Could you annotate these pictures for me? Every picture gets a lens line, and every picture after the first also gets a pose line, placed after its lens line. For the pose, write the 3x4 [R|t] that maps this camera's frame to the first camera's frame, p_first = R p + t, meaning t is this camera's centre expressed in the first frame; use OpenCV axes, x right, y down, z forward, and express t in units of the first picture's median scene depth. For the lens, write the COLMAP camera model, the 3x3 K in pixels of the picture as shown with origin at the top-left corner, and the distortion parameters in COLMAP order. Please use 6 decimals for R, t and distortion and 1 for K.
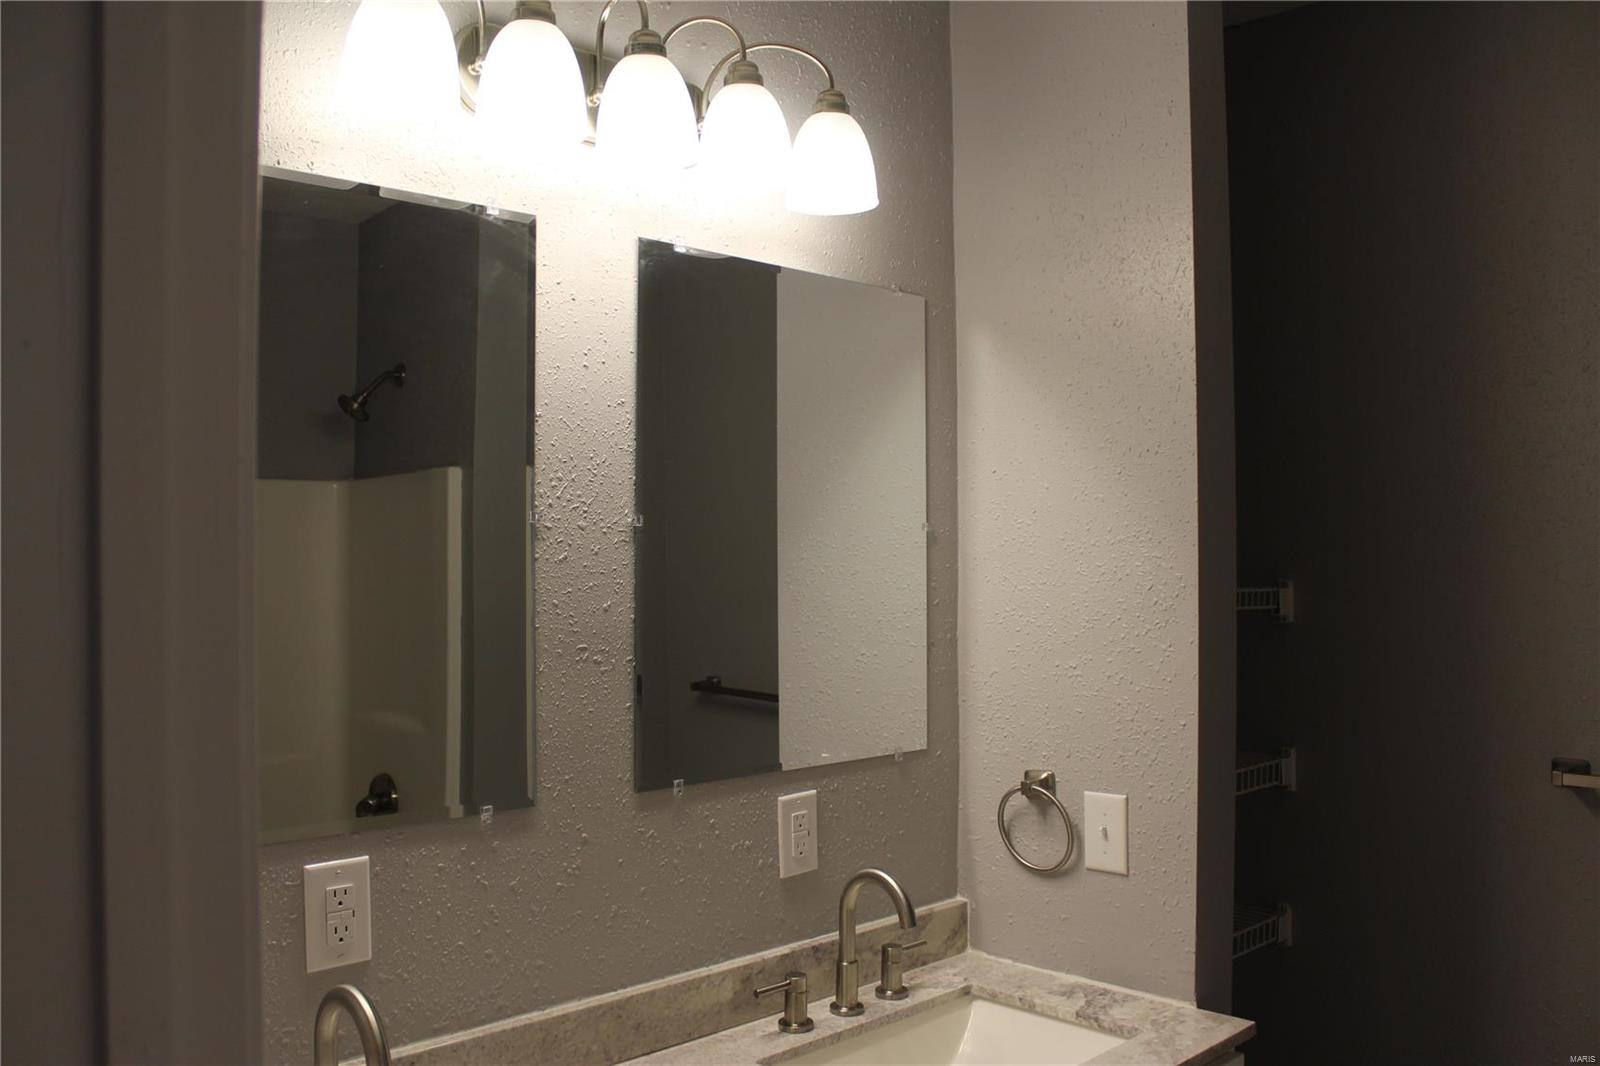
lens RADIAL K [[1324.7, 0, 805.5], [0, 1324.7, 534.0], [0, 0, 1]] dist [-0.164140, 0.137774]
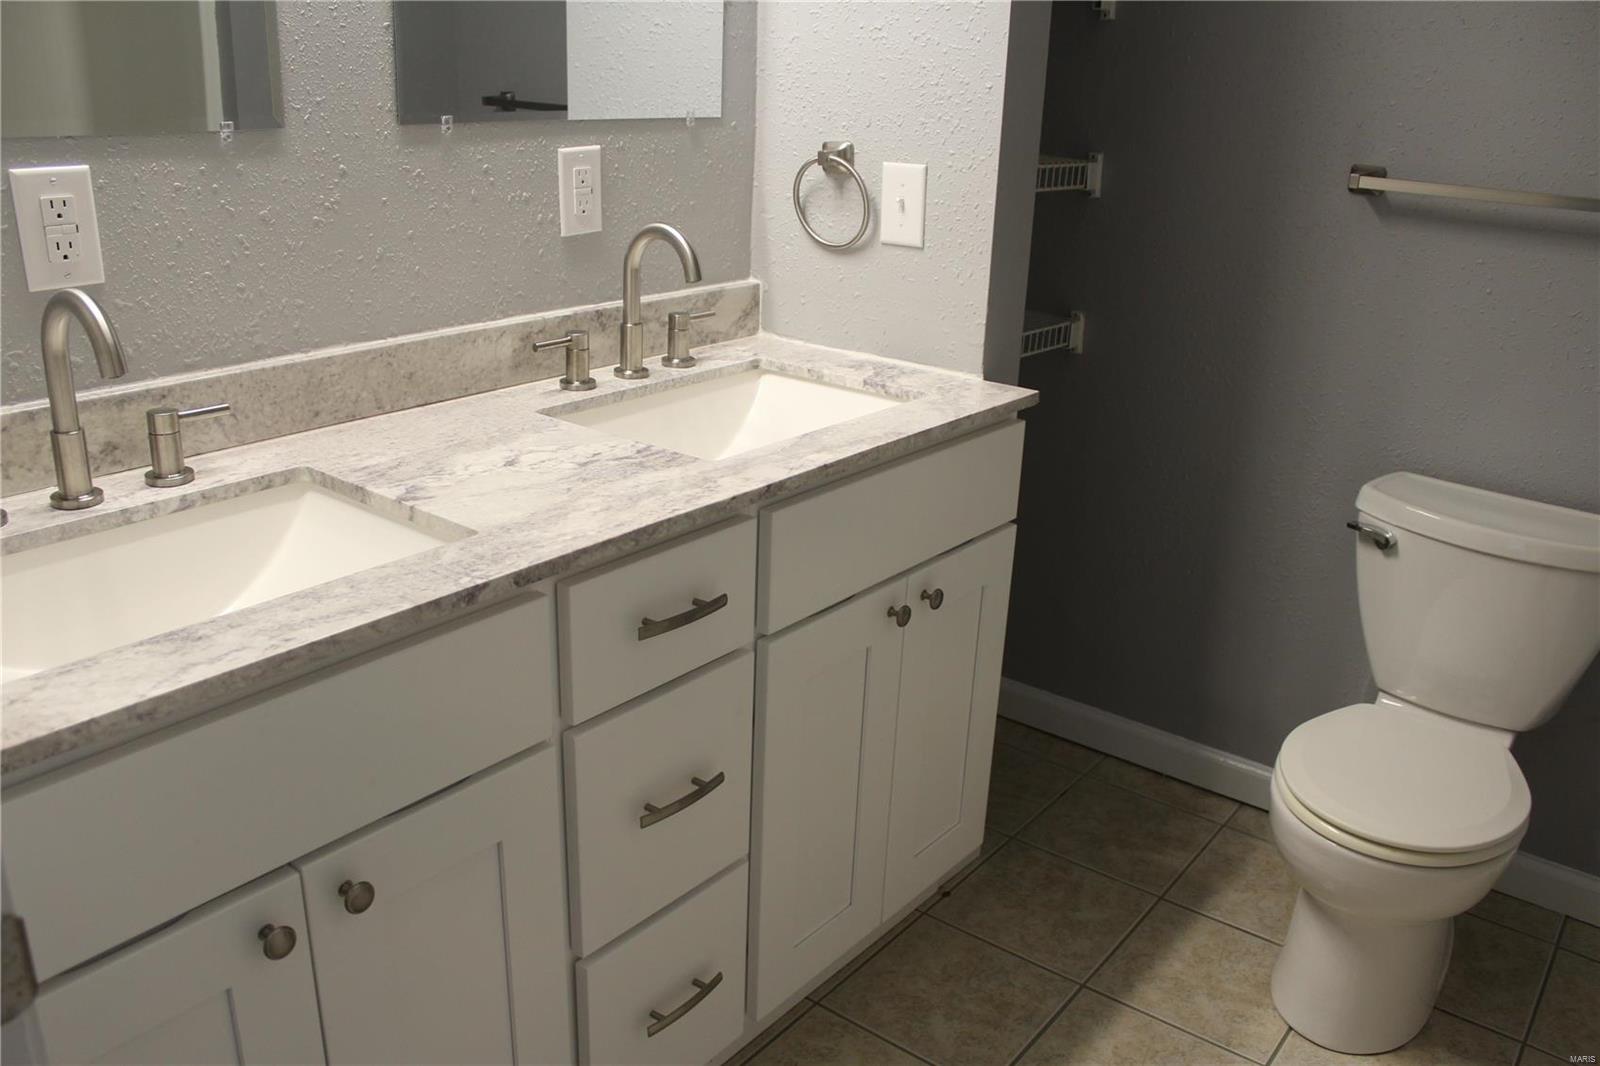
lens RADIAL K [[1324.7, 0, 802.3], [0, 1324.7, 525.3], [0, 0, 1]] dist [-0.164140, 0.137774]
pose [[0.990789, -0.006965, 0.135239, 0.024604], [-0.042646, 0.931812, 0.360426, 0.111087], [-0.128527, -0.362874, 0.922932, 0.026042]]
